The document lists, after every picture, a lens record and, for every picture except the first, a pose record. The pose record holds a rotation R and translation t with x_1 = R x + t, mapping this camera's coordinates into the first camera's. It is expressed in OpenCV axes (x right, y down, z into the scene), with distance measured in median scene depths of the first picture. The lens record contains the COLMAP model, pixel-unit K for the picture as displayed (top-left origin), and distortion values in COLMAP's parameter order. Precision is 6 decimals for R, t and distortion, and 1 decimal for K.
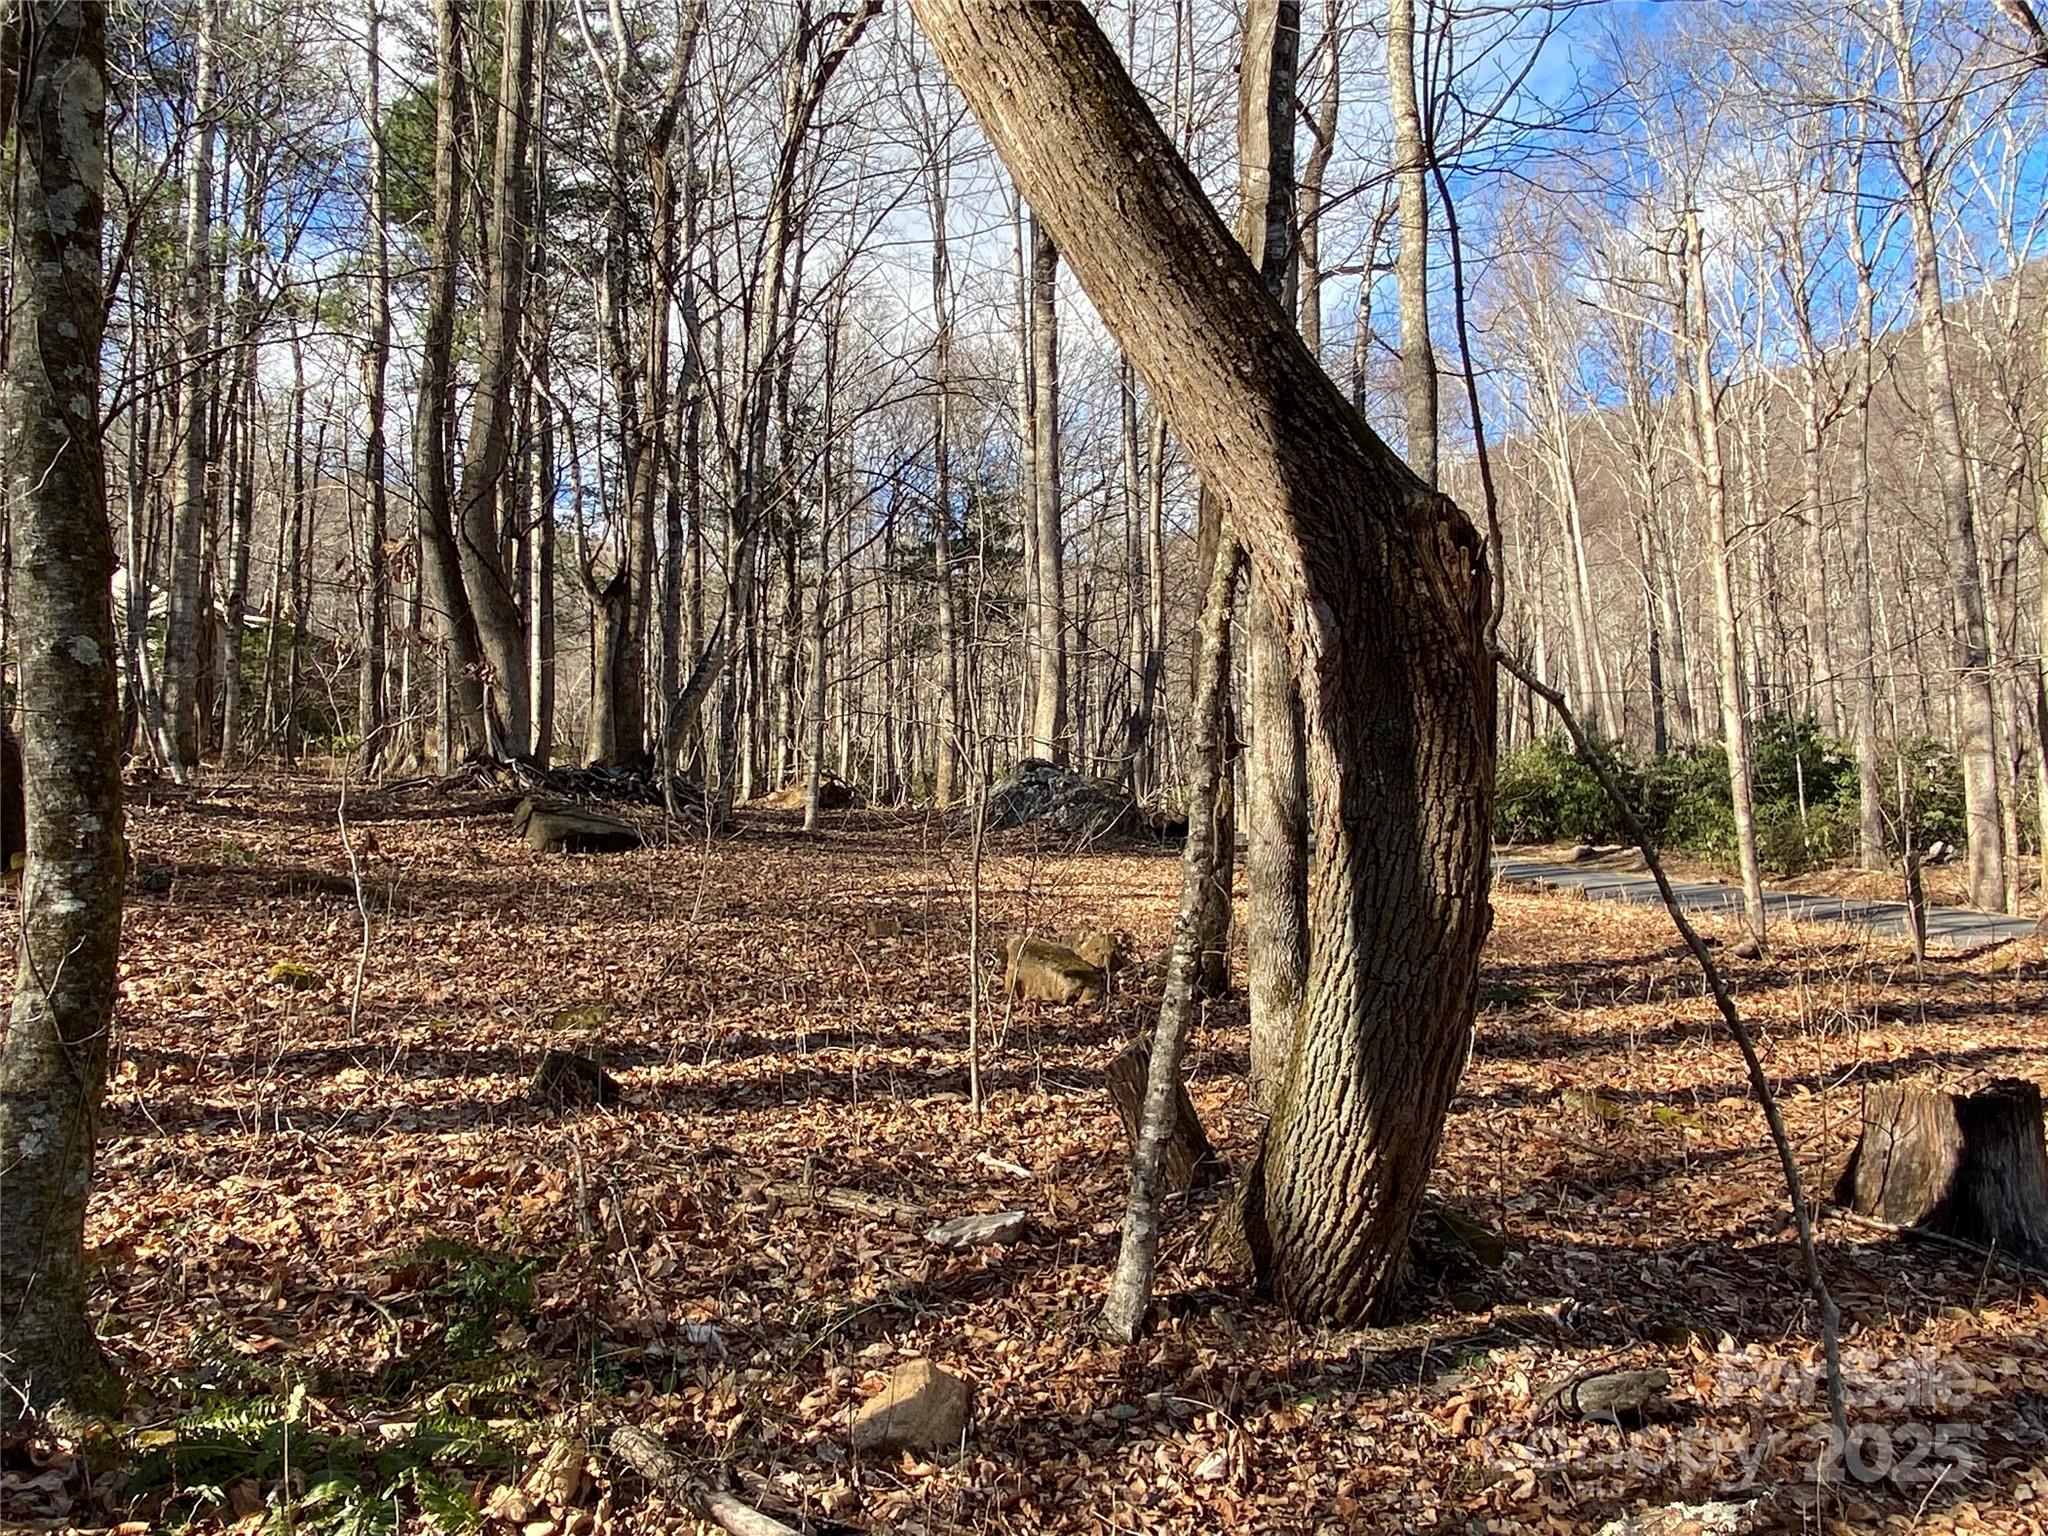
lens RADIAL K [[1503.7, 0, 1024.0], [0, 1503.7, 768.0], [0, 0, 1]] dist [0.001513, -0.000189]
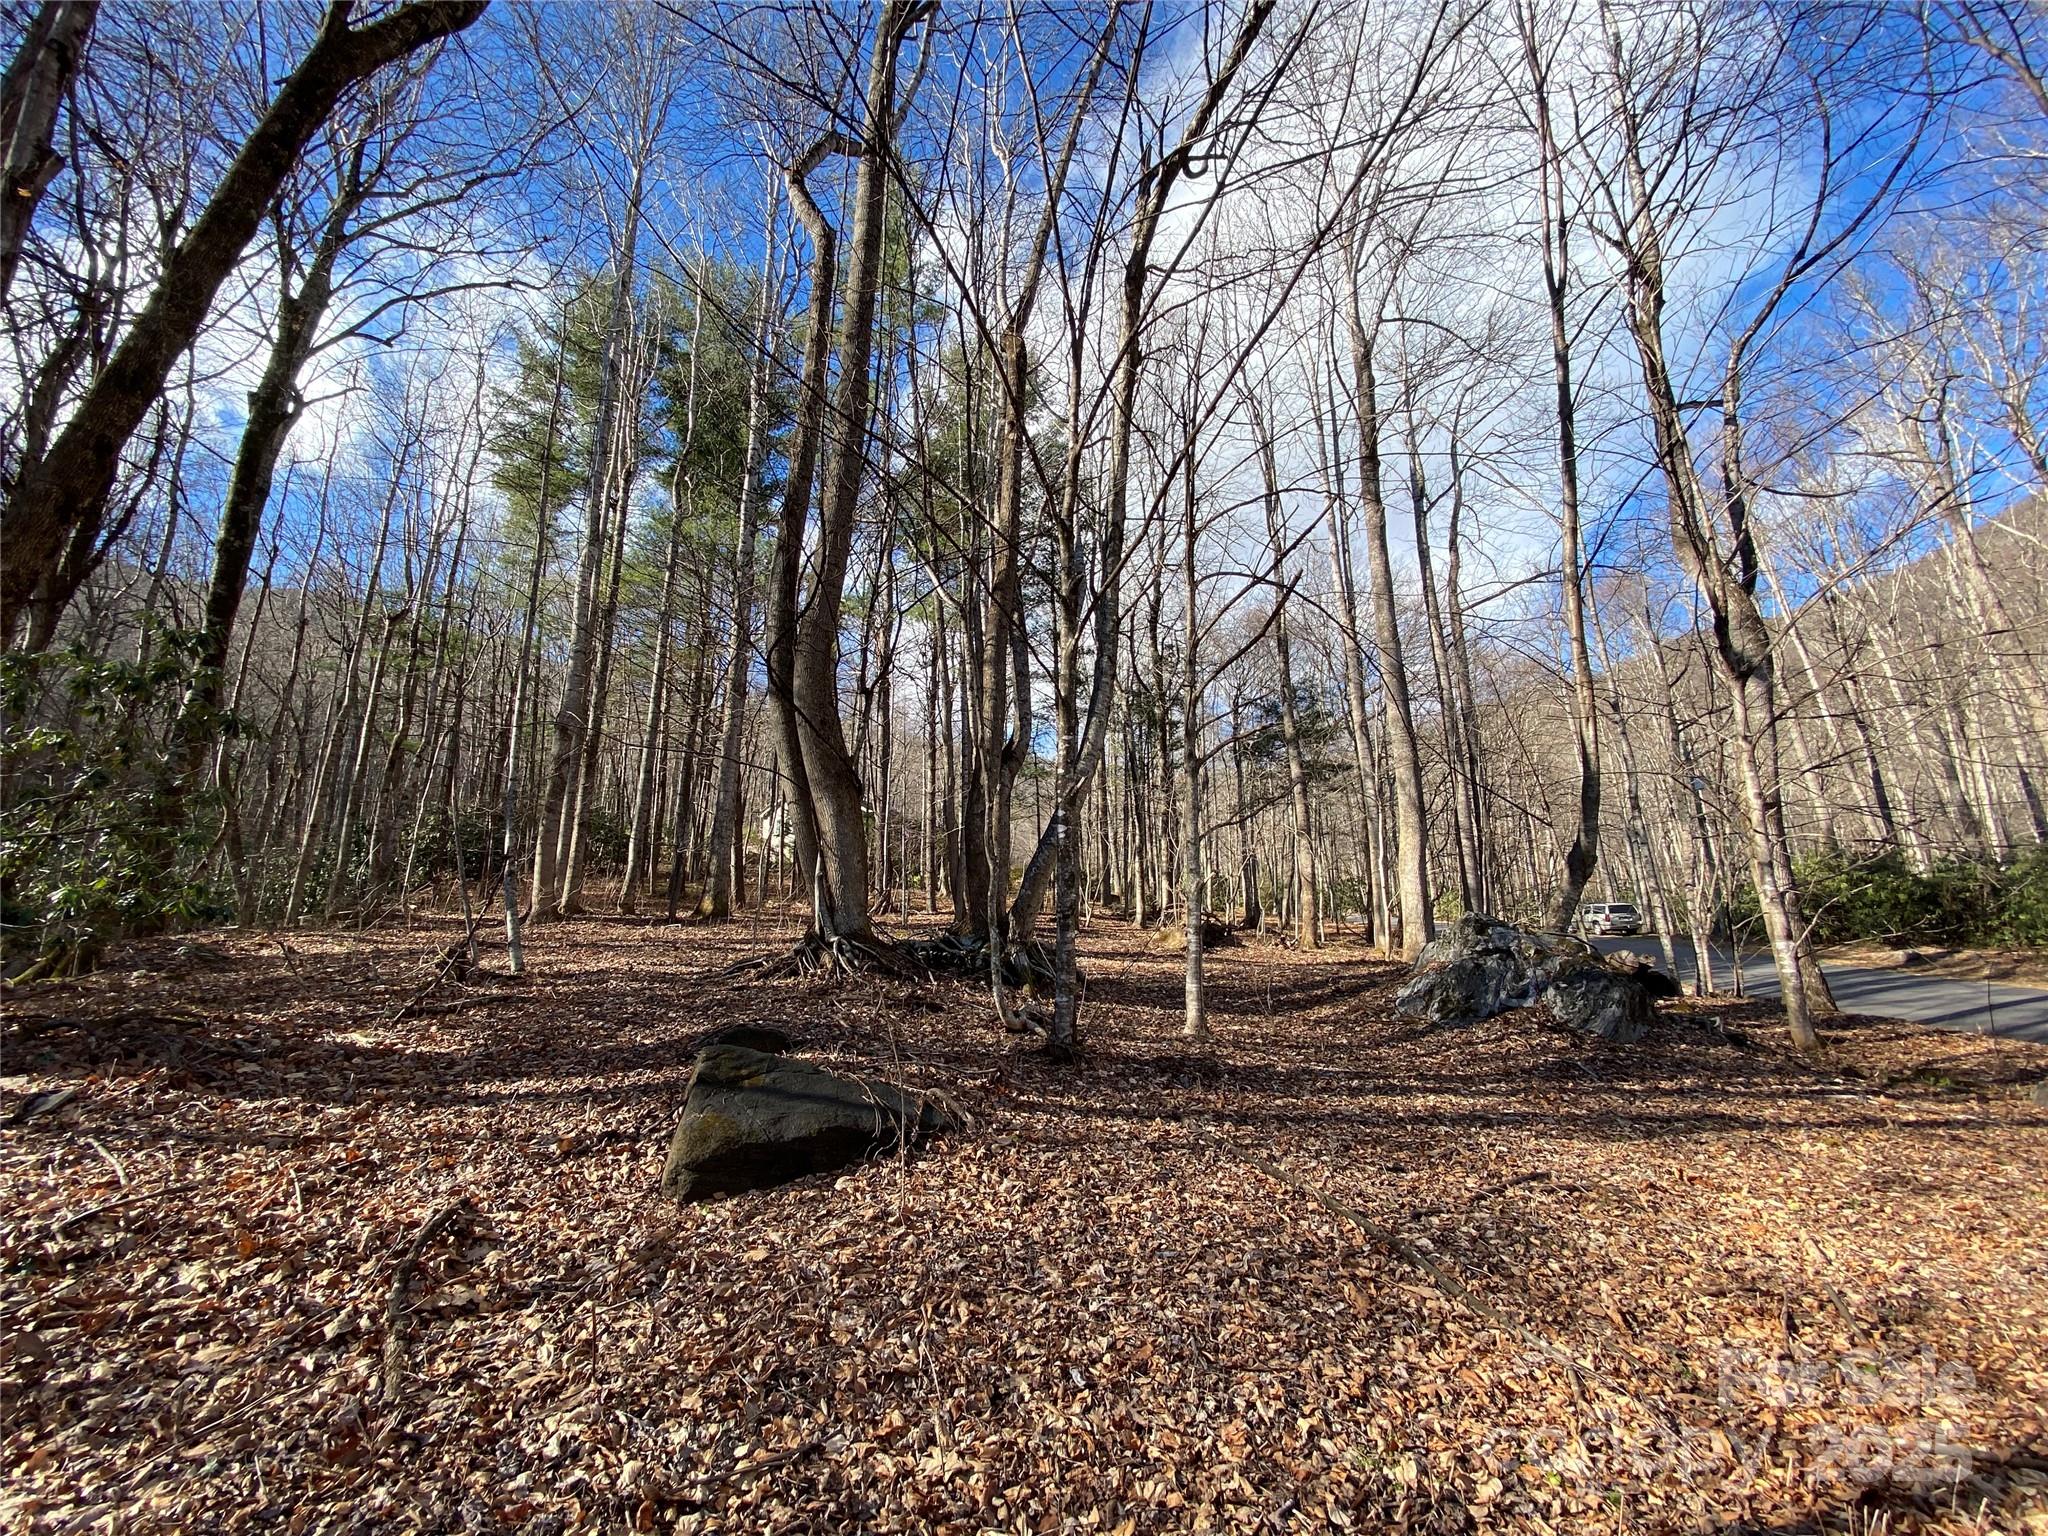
lens RADIAL K [[831.9, 0, 1024.0], [0, 831.9, 768.0], [0, 0, 1]] dist [0.060452, -0.037598]
pose [[0.945353, -0.070349, -0.318370, -0.047034], [0.026786, 0.989902, -0.139199, -0.018221], [0.324948, 0.123064, 0.937691, 0.328756]]
